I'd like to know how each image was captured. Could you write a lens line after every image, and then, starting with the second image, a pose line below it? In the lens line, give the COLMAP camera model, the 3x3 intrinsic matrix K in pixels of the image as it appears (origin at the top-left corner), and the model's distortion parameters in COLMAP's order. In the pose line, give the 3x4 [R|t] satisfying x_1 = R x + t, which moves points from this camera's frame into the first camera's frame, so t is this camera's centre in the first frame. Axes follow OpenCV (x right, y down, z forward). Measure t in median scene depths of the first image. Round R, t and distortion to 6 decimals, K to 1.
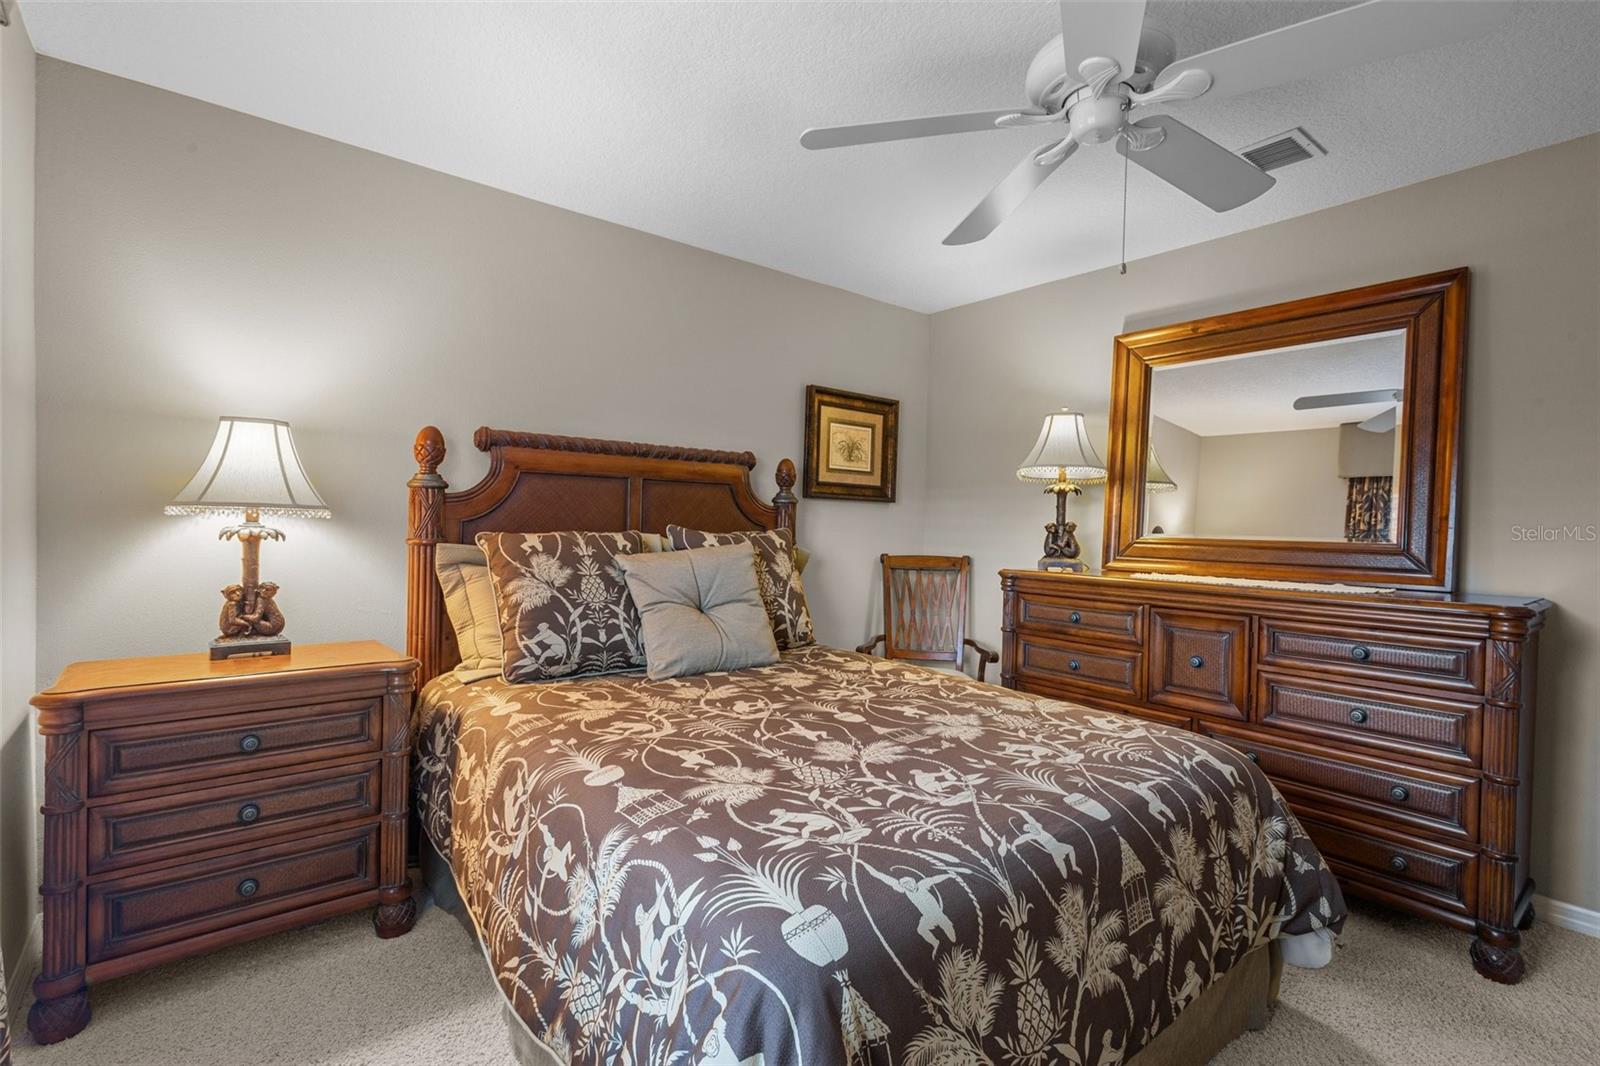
lens RADIAL K [[738.5, 0, 805.8], [0, 738.5, 531.2], [0, 0, 1]] dist [0.006666, -0.001259]
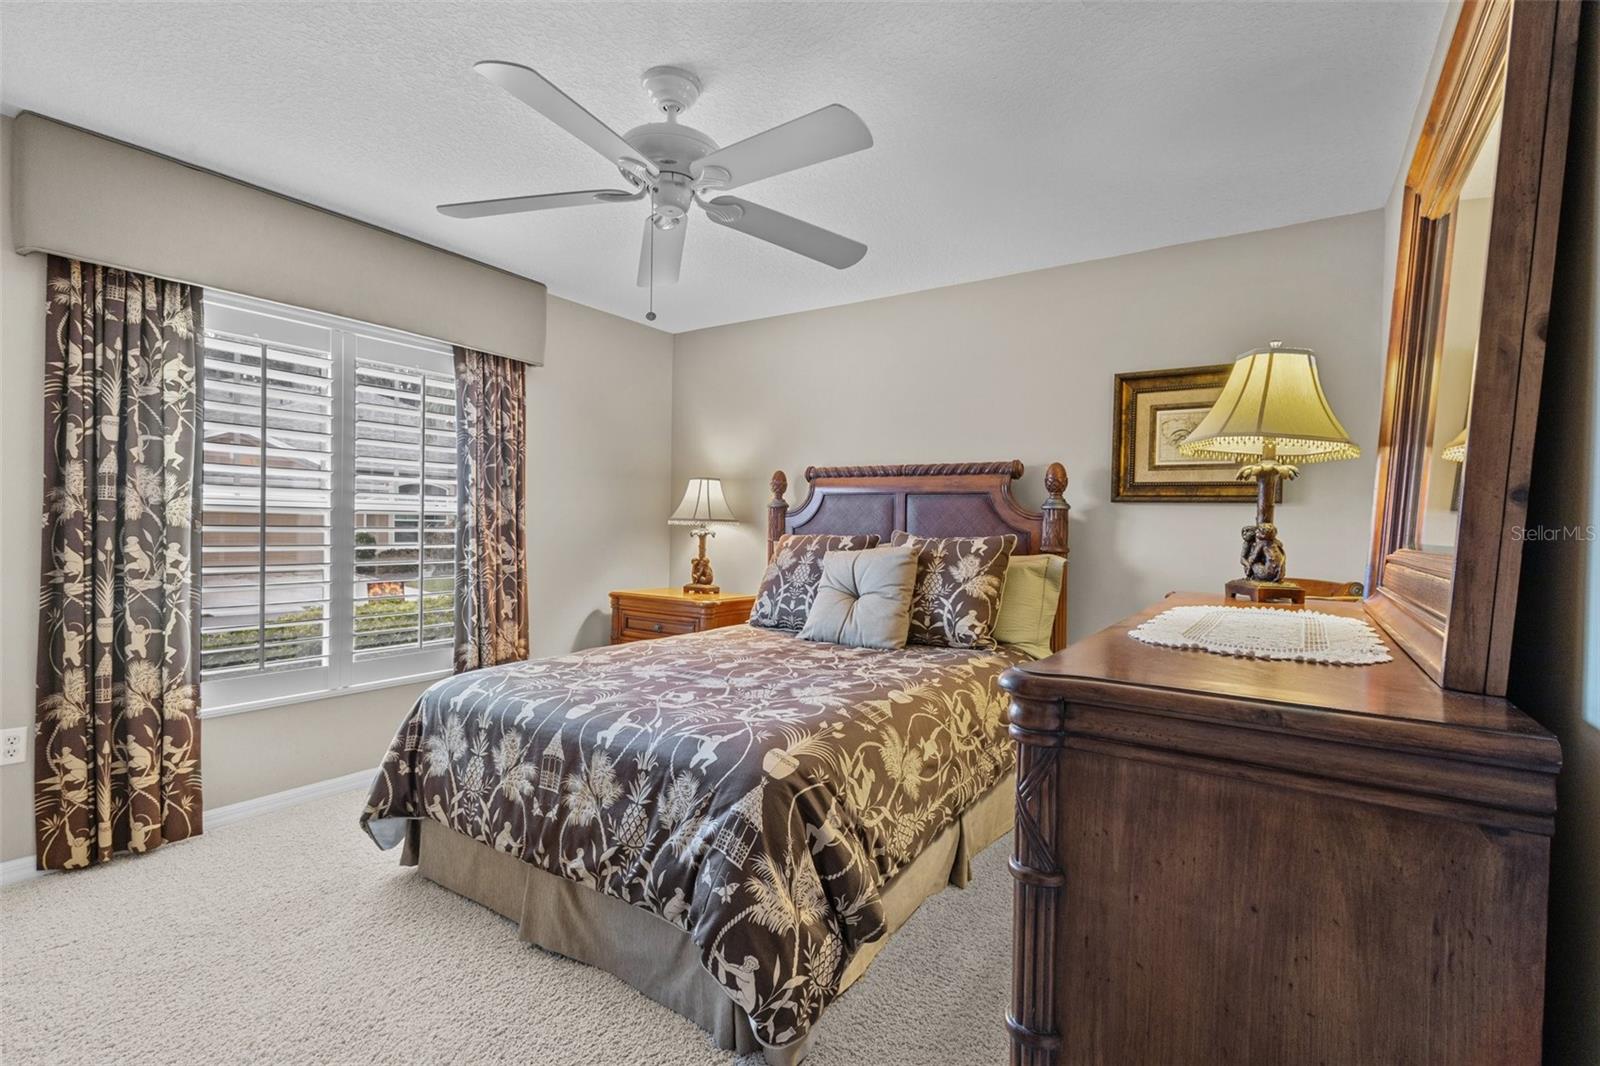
lens RADIAL K [[738.5, 0, 802.1], [0, 738.5, 533.5], [0, 0, 1]] dist [0.006666, -0.001259]
pose [[0.286532, -0.003415, -0.958065, 1.125205], [-0.020238, 0.999749, -0.009616, 0.013775], [0.957857, 0.022145, 0.286391, 0.583408]]
